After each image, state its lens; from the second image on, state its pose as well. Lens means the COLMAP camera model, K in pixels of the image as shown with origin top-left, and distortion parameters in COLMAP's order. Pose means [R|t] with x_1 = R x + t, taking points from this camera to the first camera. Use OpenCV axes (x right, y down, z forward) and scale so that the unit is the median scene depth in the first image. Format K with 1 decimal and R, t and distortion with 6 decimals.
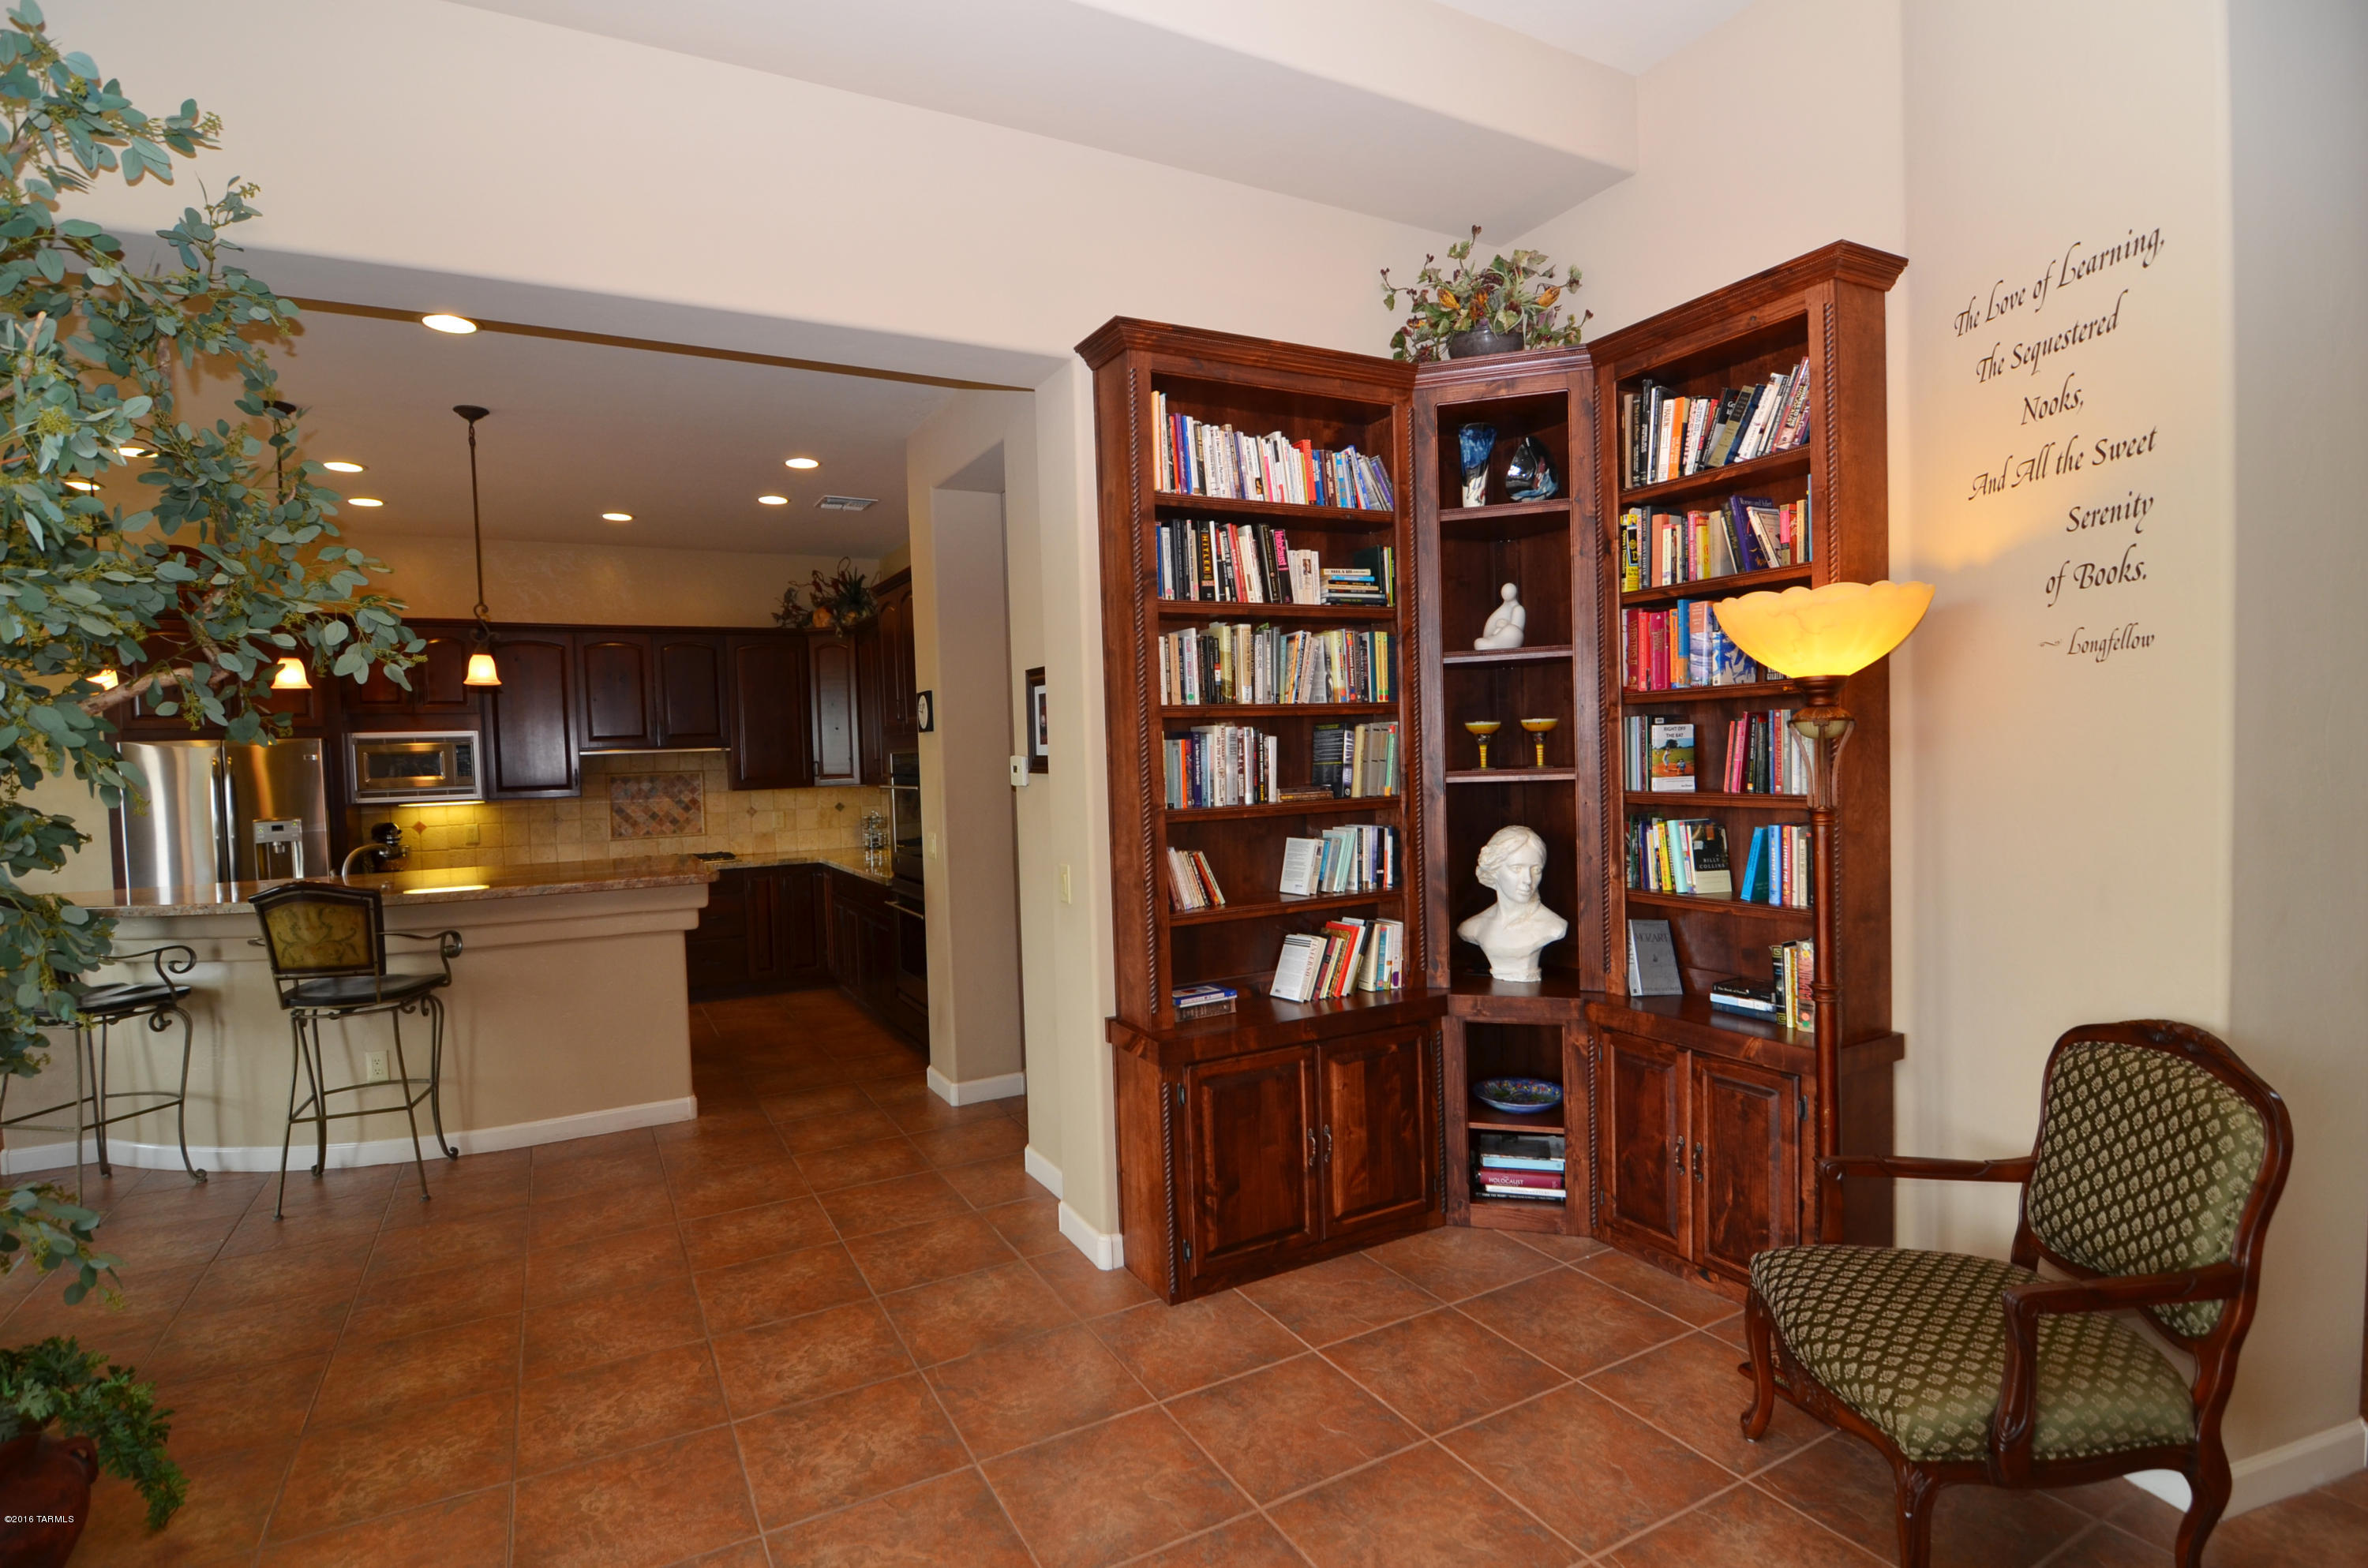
lens RADIAL K [[1145.2, 0, 1184.0], [0, 1145.2, 784.0], [0, 0, 1]] dist [-0.000155, -0.012883]
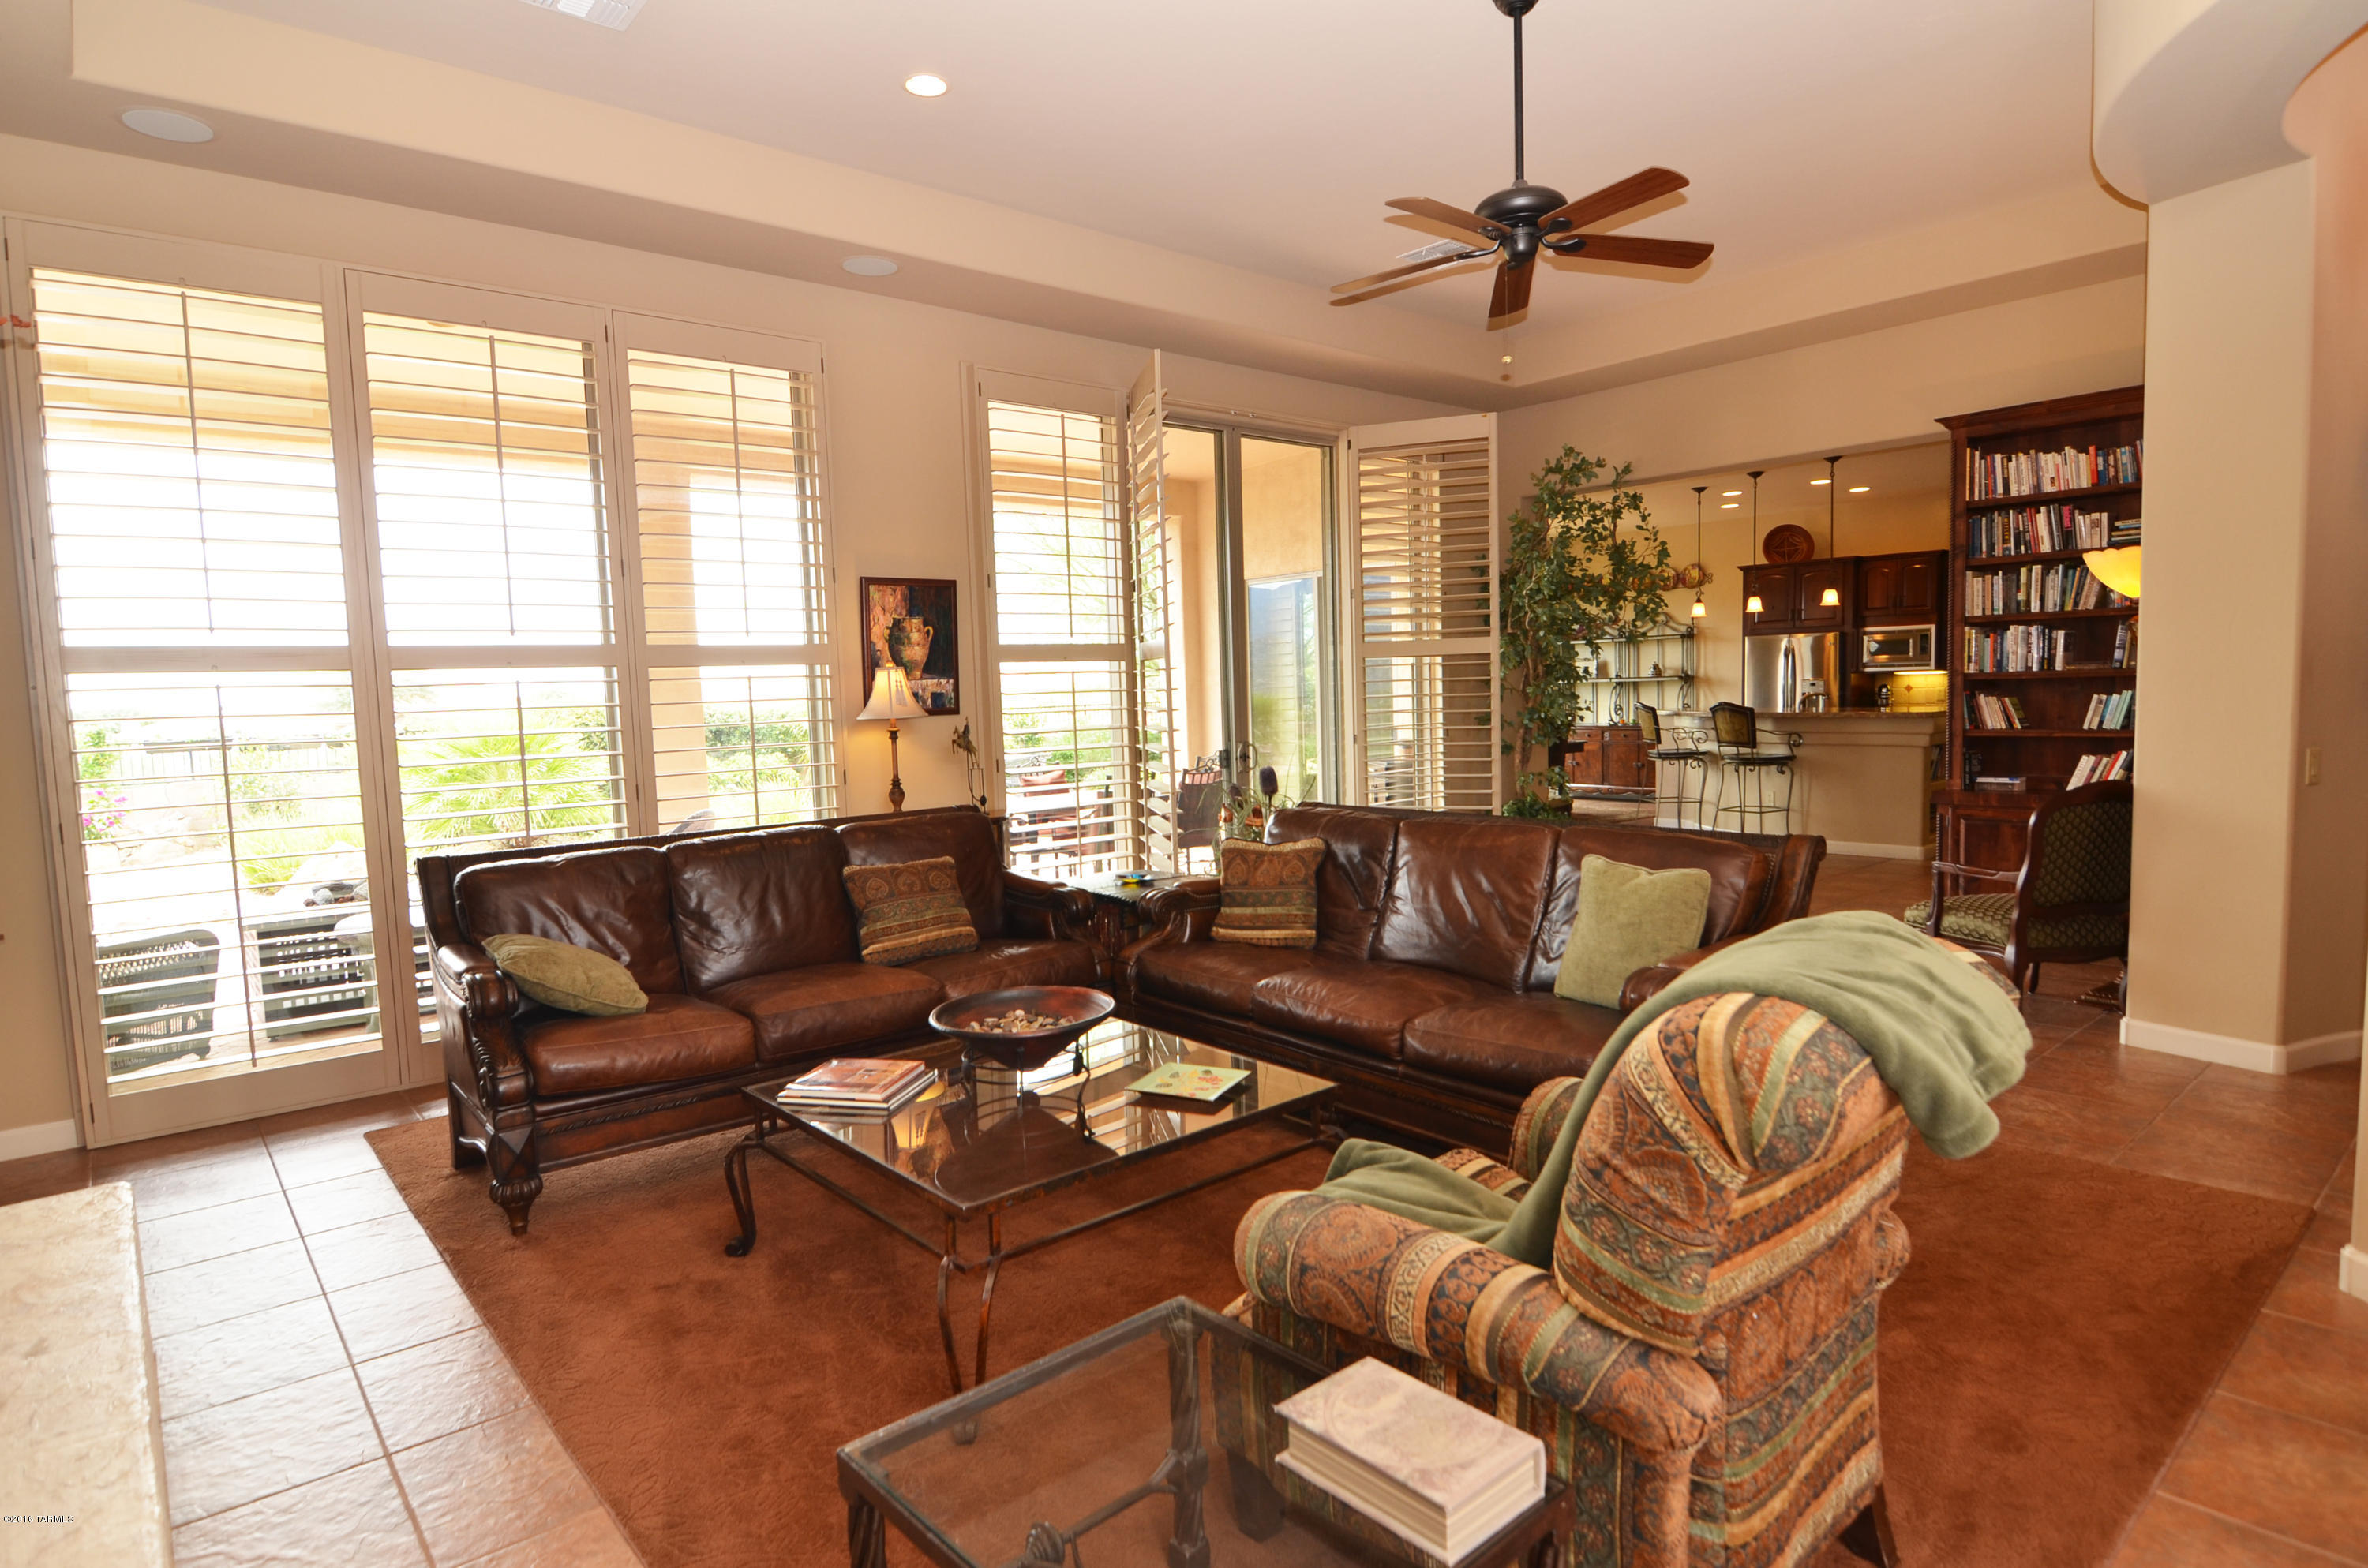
lens RADIAL K [[1277.4, 0, 1184.0], [0, 1277.4, 784.0], [0, 0, 1]] dist [0.000917, 0.000066]
pose [[0.210140, 0.099392, -0.972606, 1.673736], [-0.009779, 0.994983, 0.099566, 0.008155], [0.977622, -0.011411, 0.210058, -0.653573]]
